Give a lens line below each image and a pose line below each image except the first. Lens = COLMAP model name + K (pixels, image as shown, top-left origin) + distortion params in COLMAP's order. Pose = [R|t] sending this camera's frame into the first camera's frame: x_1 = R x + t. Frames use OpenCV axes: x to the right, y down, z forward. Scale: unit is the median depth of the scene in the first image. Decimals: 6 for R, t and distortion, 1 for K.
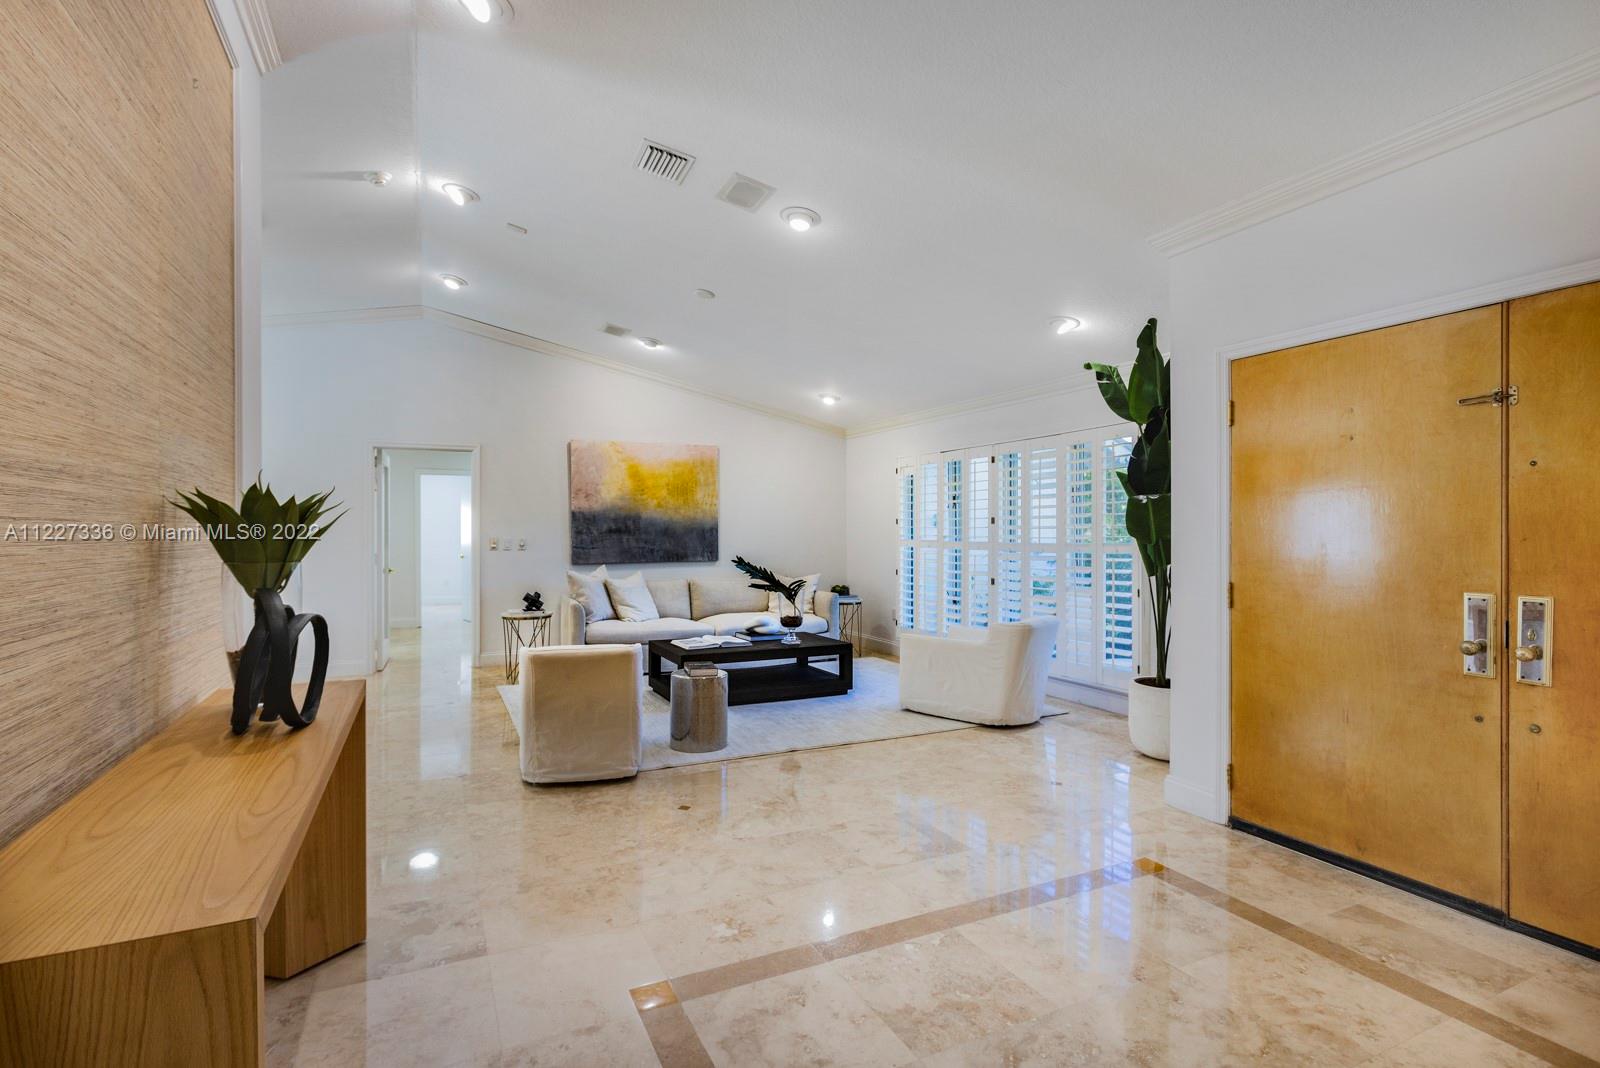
lens RADIAL K [[770.8, 0, 800.0], [0, 770.8, 534.0], [0, 0, 1]] dist [0.001410, 0.000459]
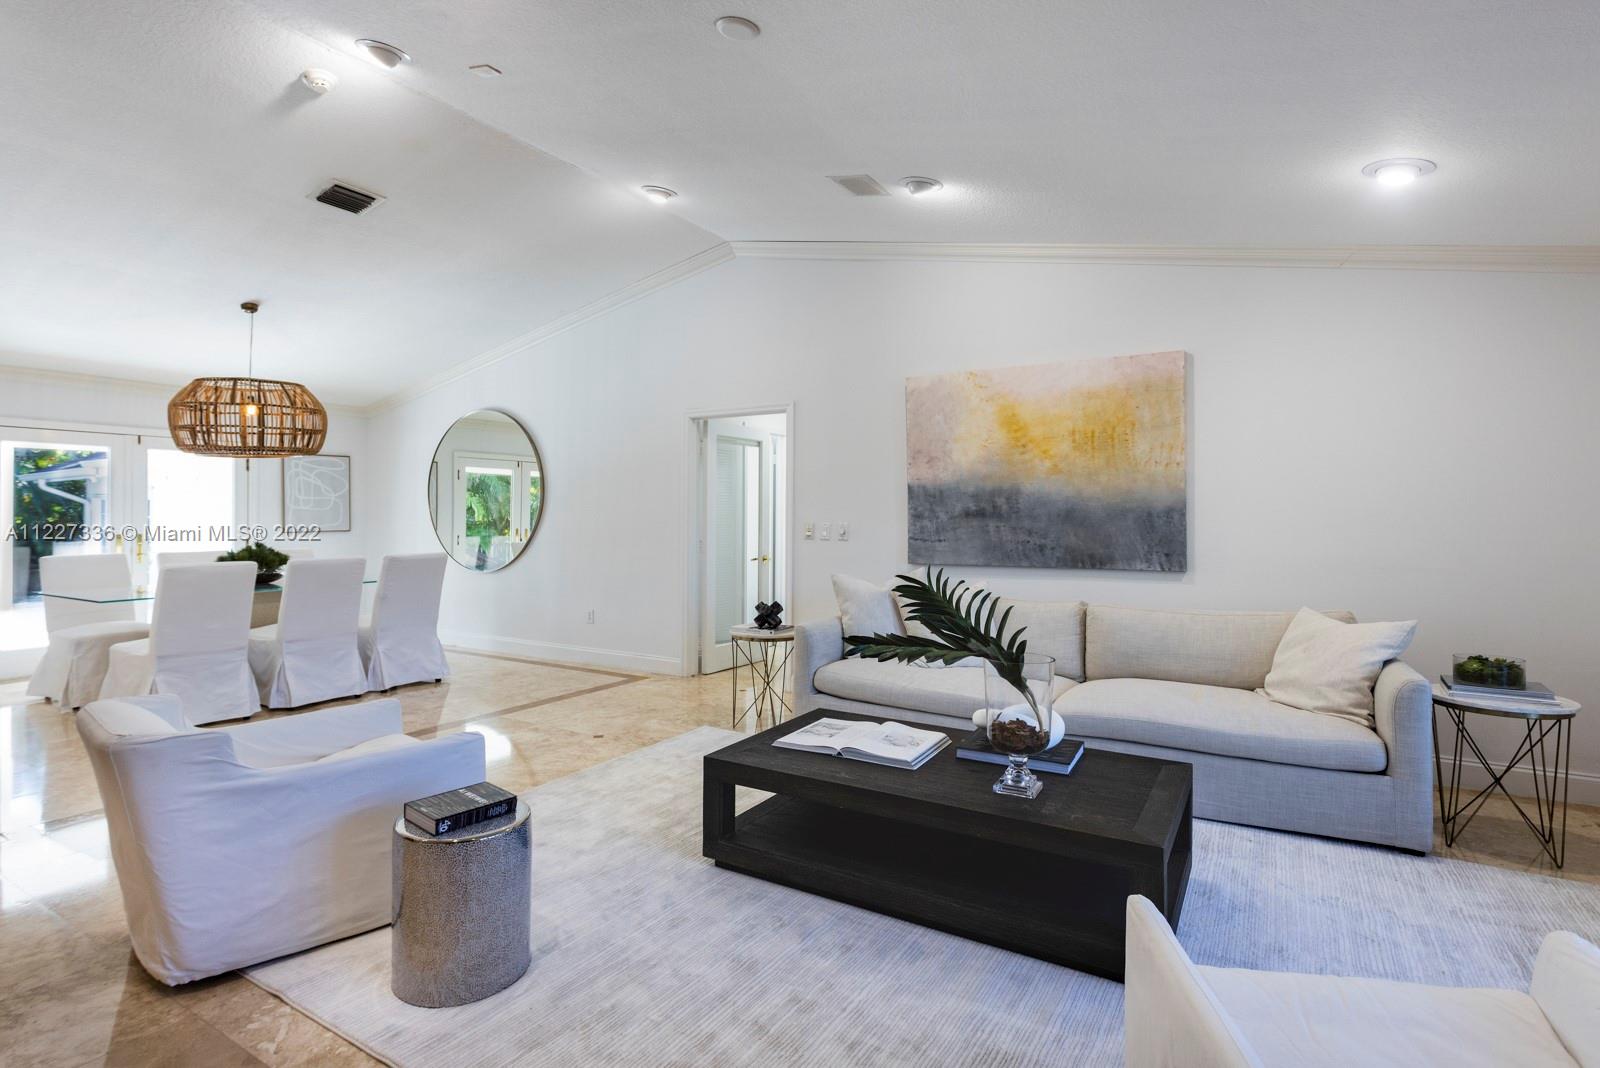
lens RADIAL K [[790.6, 0, 672.3], [0, 790.6, 513.7], [0, 0, 1]] dist [-0.003385, -0.000497]
pose [[0.507301, 0.000251, -0.861769, 0.185792], [-0.001826, 0.999998, -0.000784, -0.003390], [0.861767, 0.001971, 0.507301, 0.461017]]
